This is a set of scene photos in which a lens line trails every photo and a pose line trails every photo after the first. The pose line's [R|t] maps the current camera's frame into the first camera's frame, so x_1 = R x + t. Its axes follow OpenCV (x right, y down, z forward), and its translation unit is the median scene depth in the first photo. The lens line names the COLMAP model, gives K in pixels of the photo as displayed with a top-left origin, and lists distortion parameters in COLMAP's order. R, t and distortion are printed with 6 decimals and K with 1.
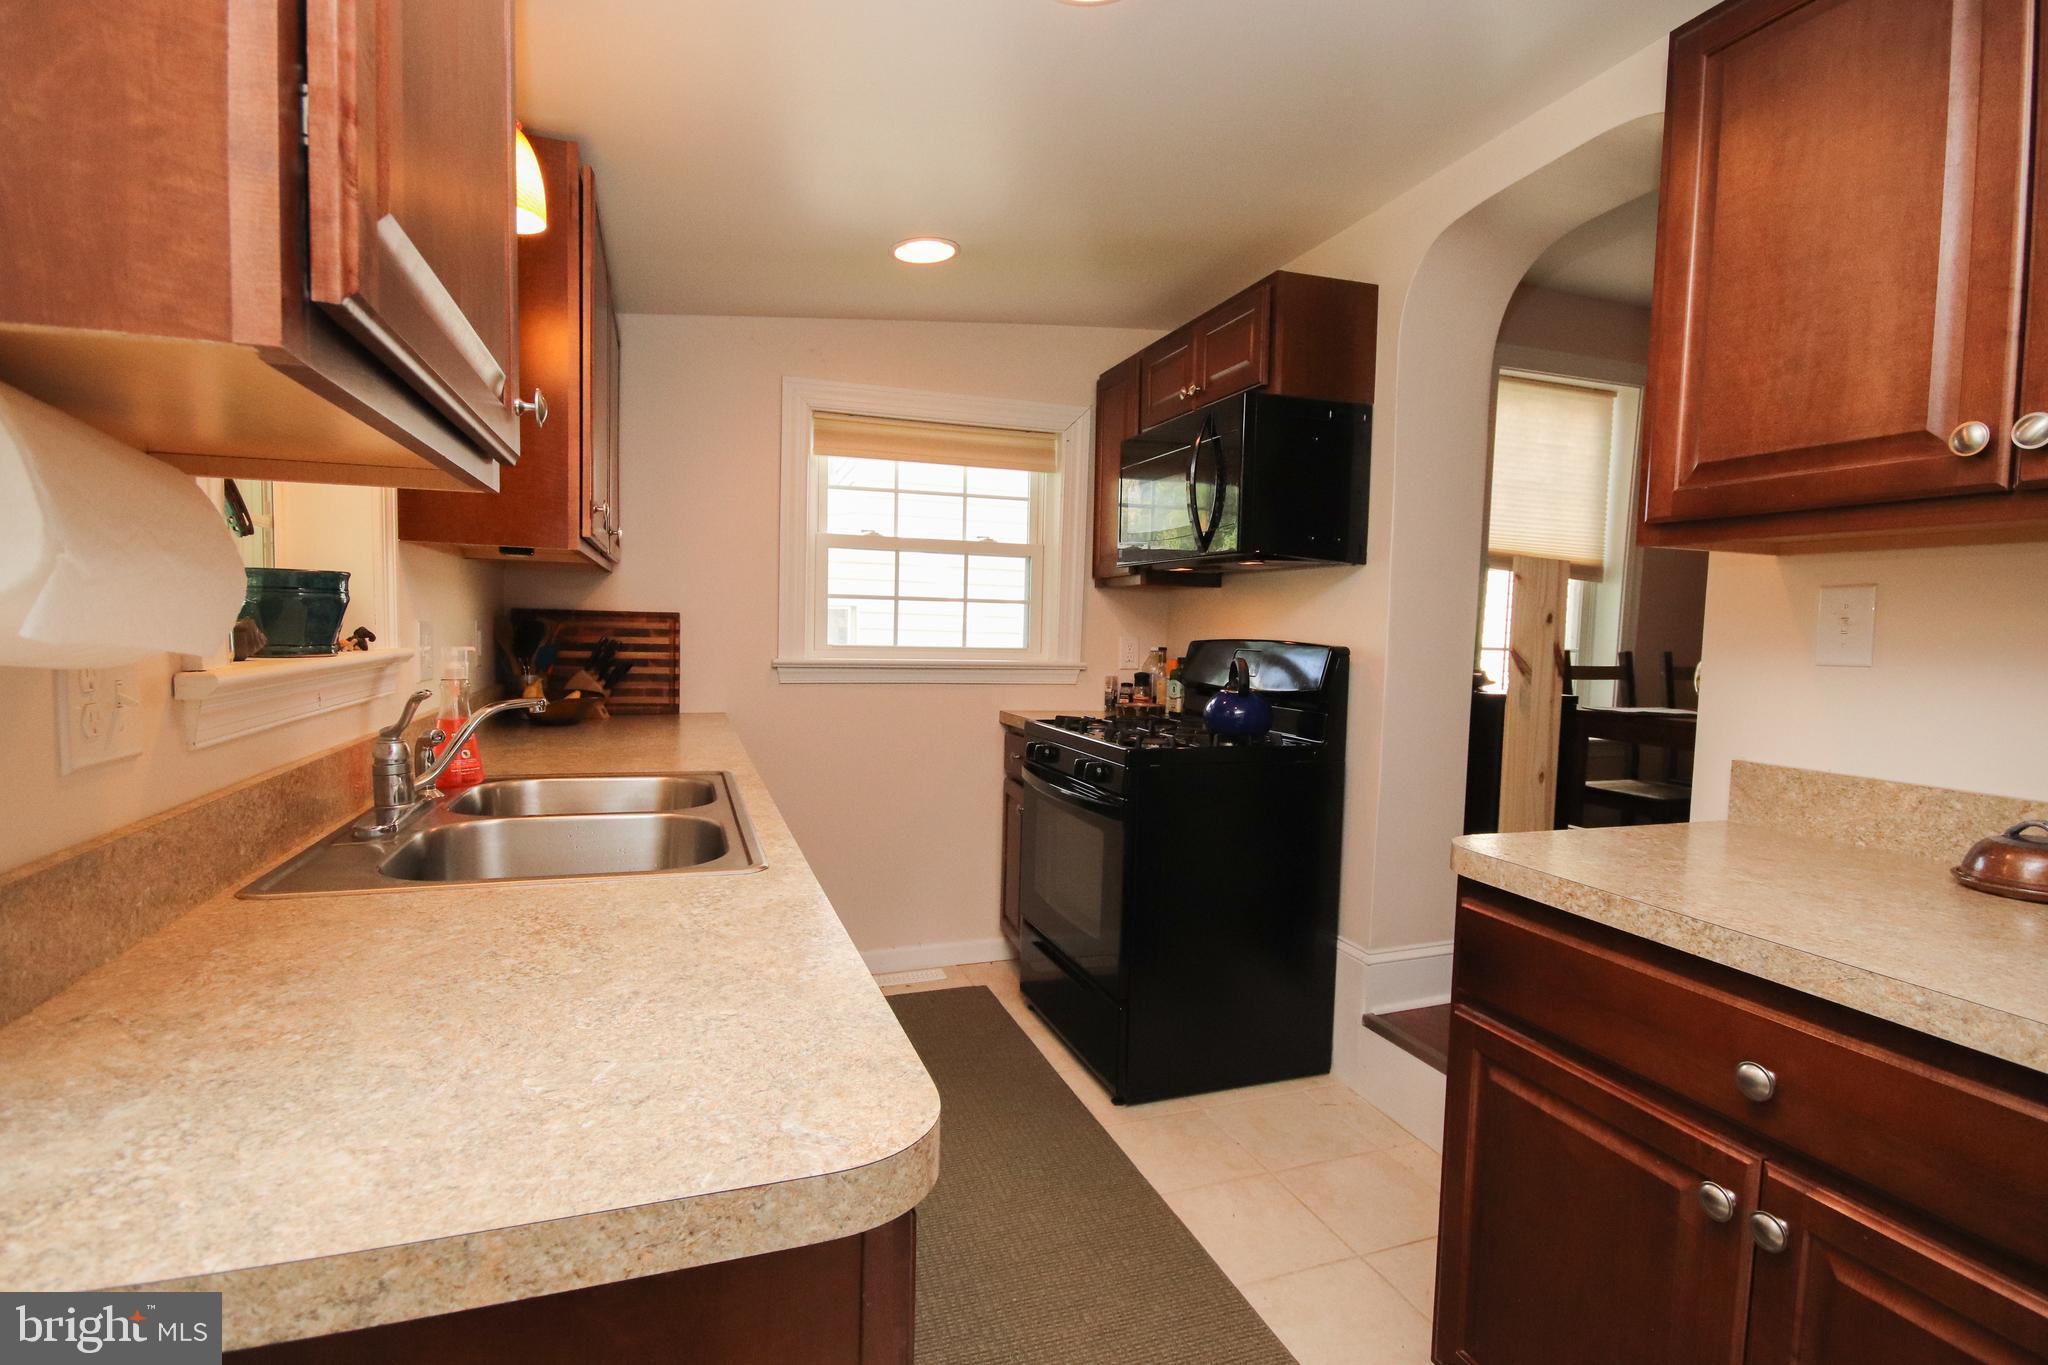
lens RADIAL K [[964.9, 0, 1019.4], [0, 964.9, 681.0], [0, 0, 1]] dist [-0.003237, -0.000090]
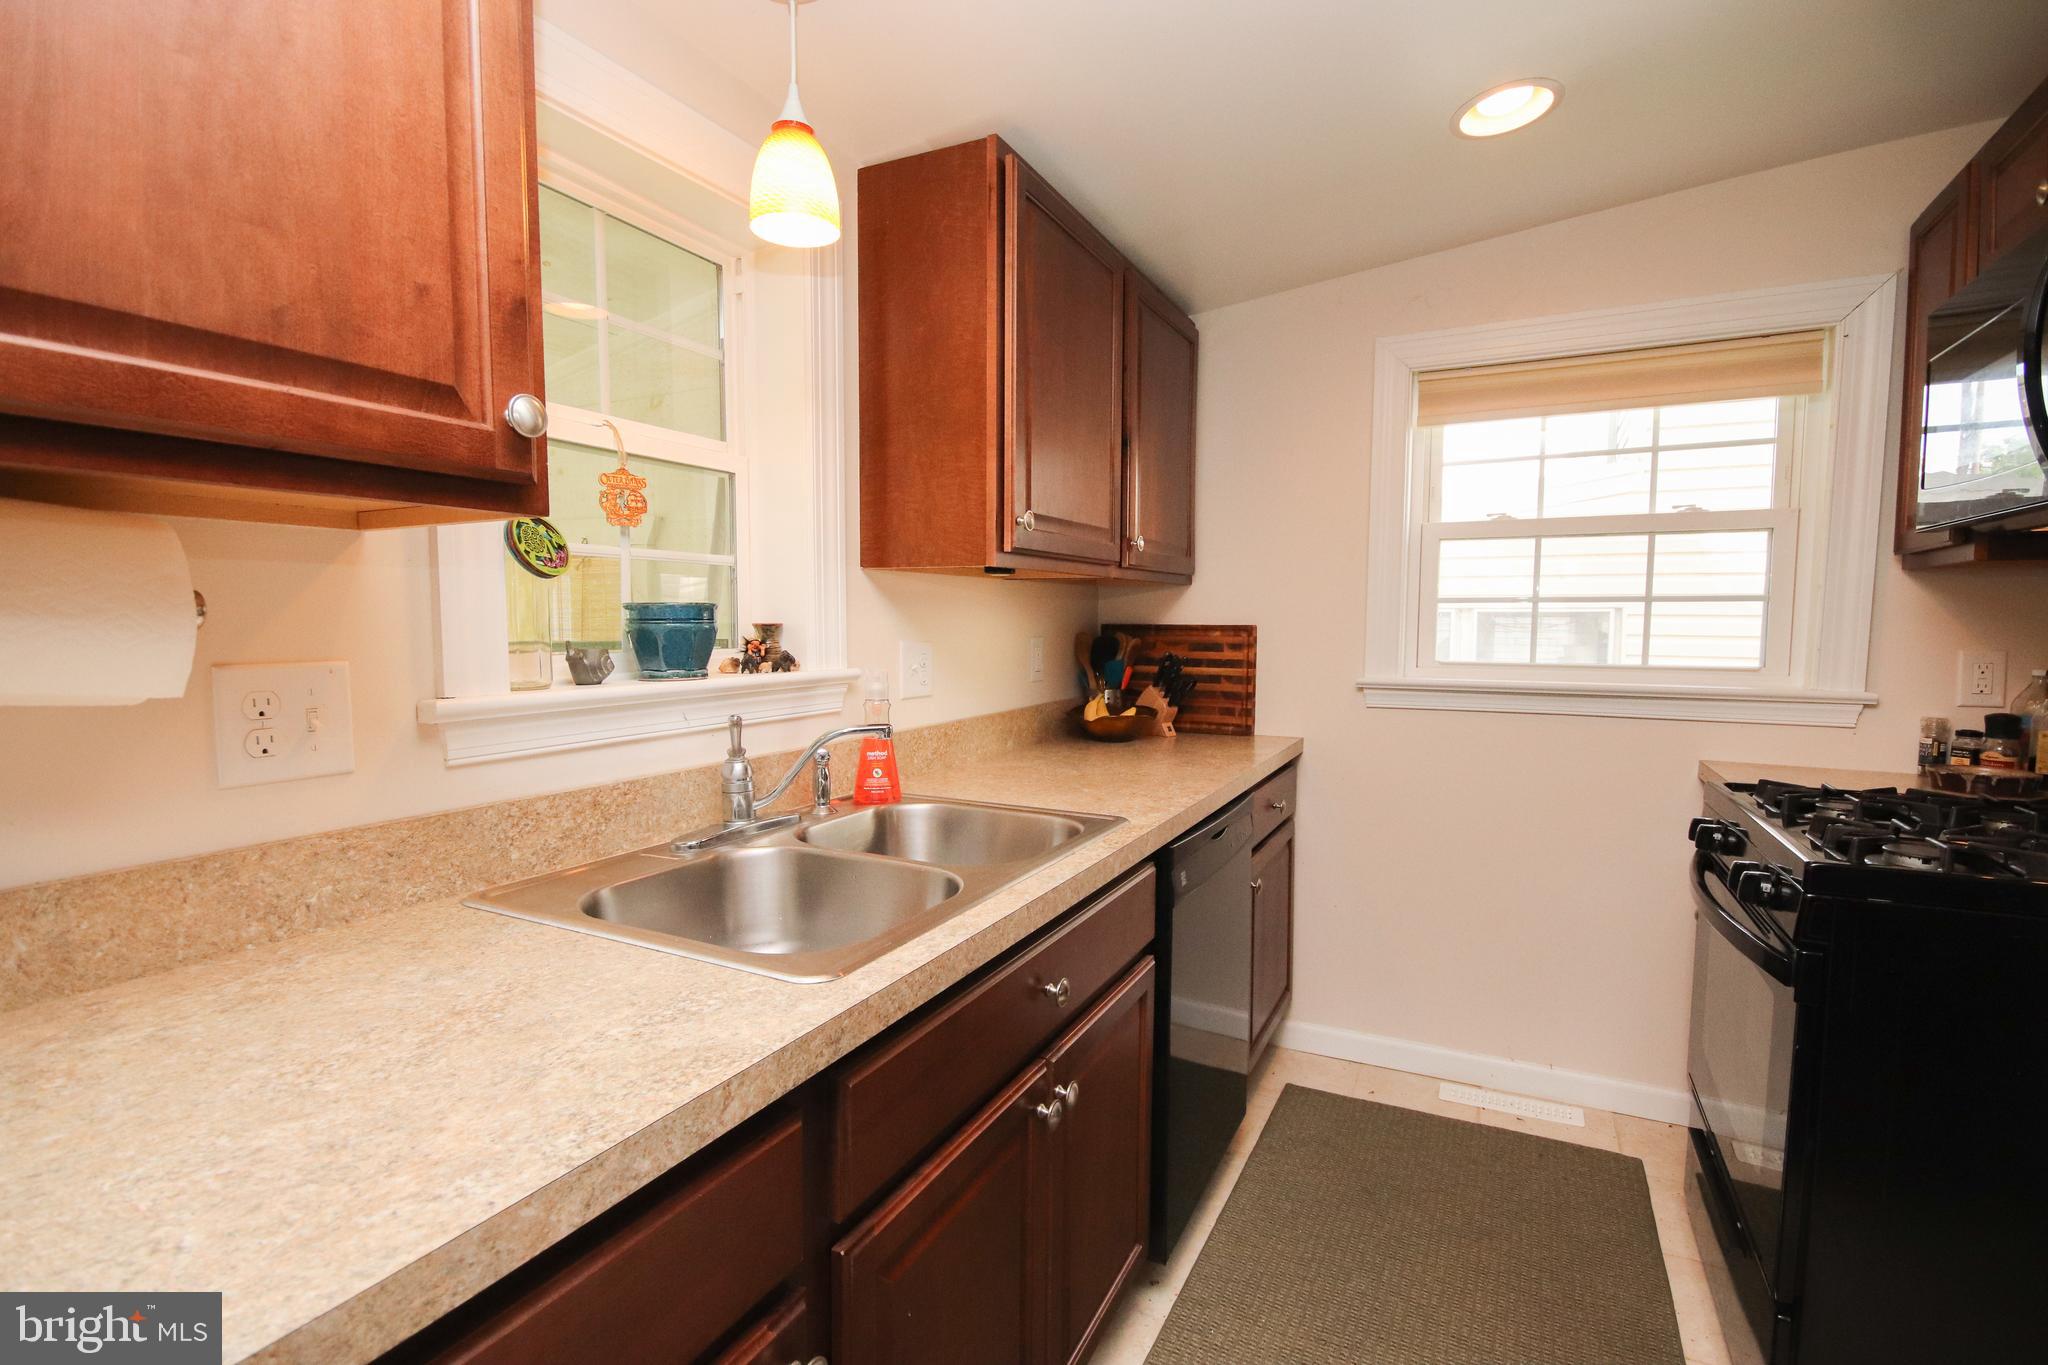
lens RADIAL K [[938.9, 0, 1027.1], [0, 938.9, 689.7], [0, 0, 1]] dist [0.011966, -0.014963]
pose [[0.697321, 0.031342, -0.716073, 0.135723], [-0.028380, 0.999467, 0.016108, -0.017934], [0.716197, 0.009089, 0.697839, 0.224475]]
